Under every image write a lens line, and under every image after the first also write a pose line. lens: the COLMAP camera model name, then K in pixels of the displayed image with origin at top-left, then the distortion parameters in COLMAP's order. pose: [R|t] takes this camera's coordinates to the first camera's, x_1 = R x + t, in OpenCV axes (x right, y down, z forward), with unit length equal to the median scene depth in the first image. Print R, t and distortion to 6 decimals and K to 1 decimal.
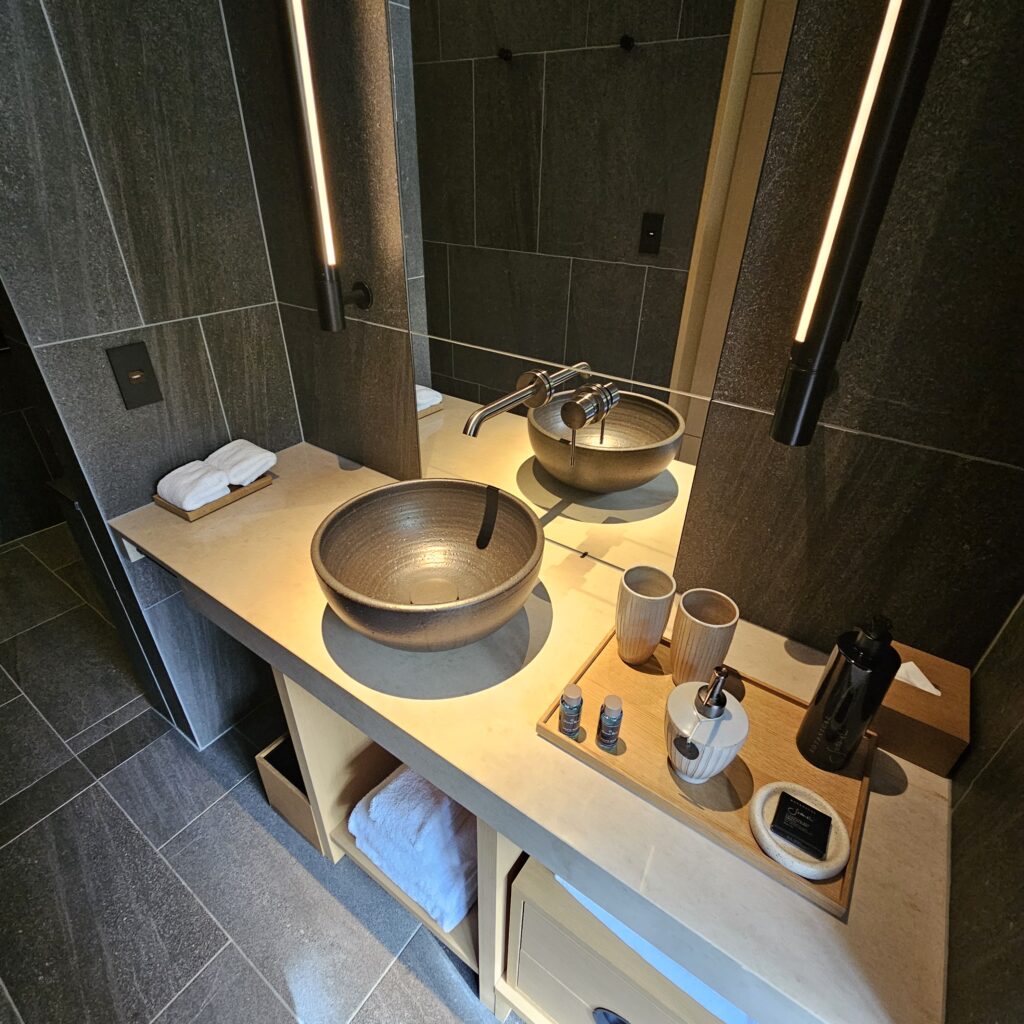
lens RADIAL K [[563.2, 0, 510.3], [0, 563.2, 512.6], [0, 0, 1]] dist [-0.005659, 0.002988]
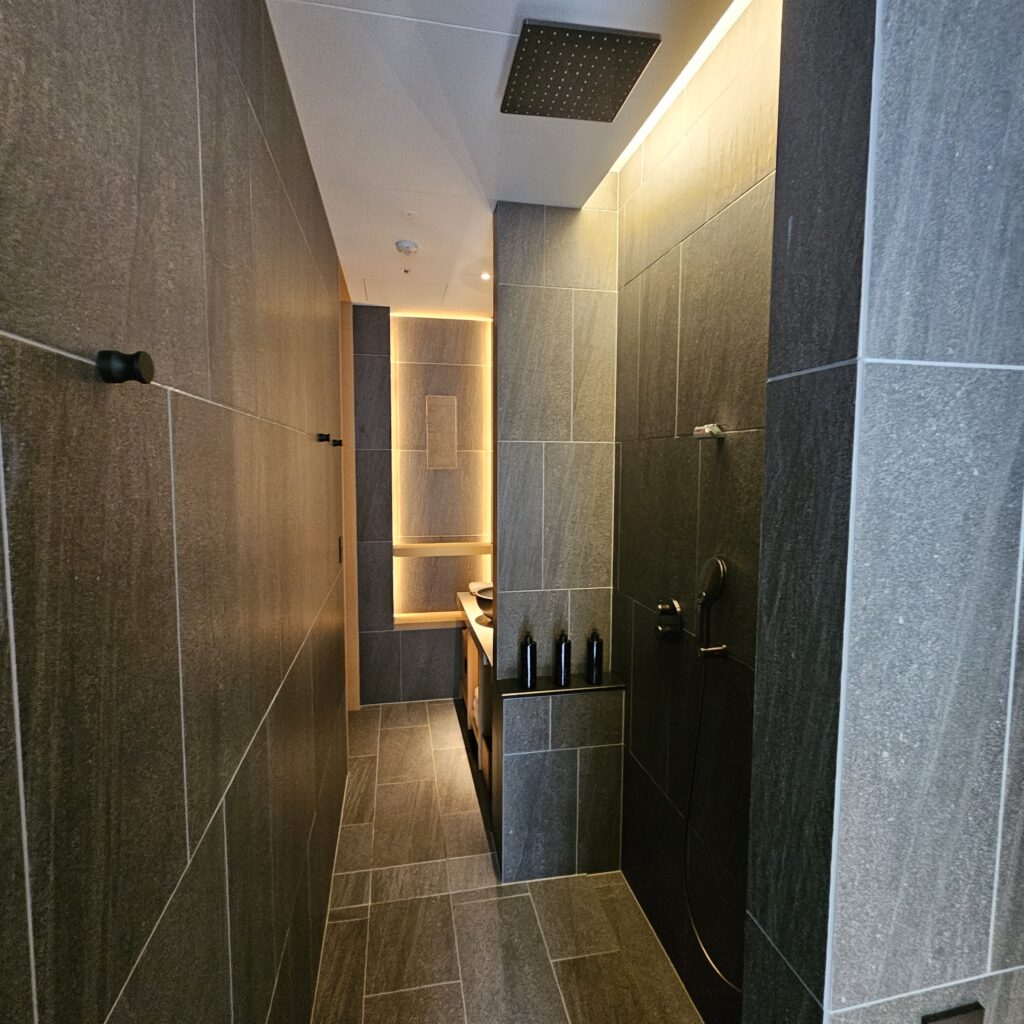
lens RADIAL K [[563.2, 0, 509.9], [0, 563.2, 510.4], [0, 0, 1]] dist [-0.005659, 0.002988]
pose [[0.729170, 0.037334, -0.683314, -0.679500], [-0.352068, 0.876697, -0.327795, -0.407579], [0.586822, 0.479591, 0.652405, 0.219046]]
